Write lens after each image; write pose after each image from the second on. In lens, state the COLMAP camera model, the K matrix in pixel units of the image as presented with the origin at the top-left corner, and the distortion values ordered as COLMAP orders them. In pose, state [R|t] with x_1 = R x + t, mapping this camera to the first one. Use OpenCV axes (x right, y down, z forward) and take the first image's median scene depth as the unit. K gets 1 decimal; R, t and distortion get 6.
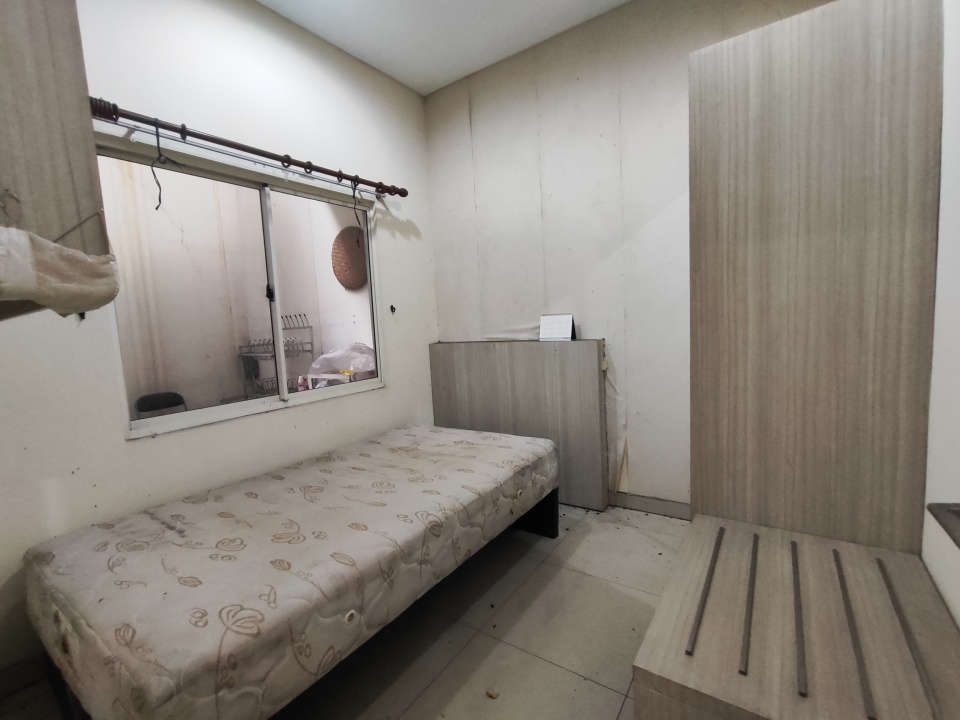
lens RADIAL K [[439.0, 0, 477.3], [0, 439.0, 363.0], [0, 0, 1]] dist [-0.000202, 0.002122]
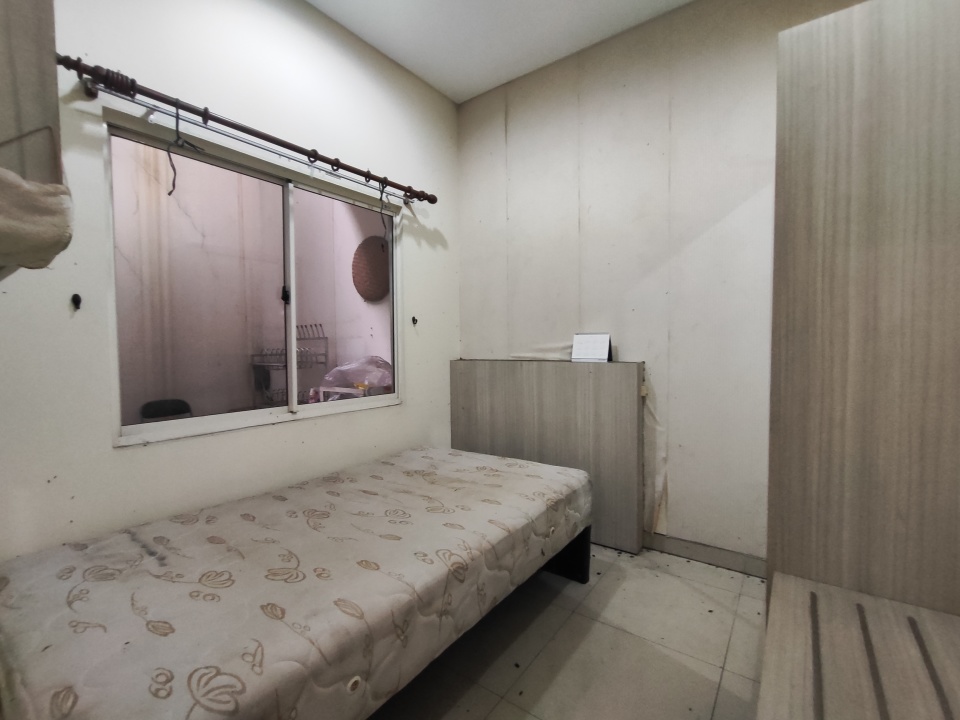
lens RADIAL K [[439.0, 0, 478.9], [0, 439.0, 362.8], [0, 0, 1]] dist [-0.000202, 0.002122]
pose [[0.998670, 0.045775, -0.023733, -0.040544], [-0.047006, 0.997422, -0.054219, 0.015495], [0.021190, 0.055262, 0.998247, 0.100798]]
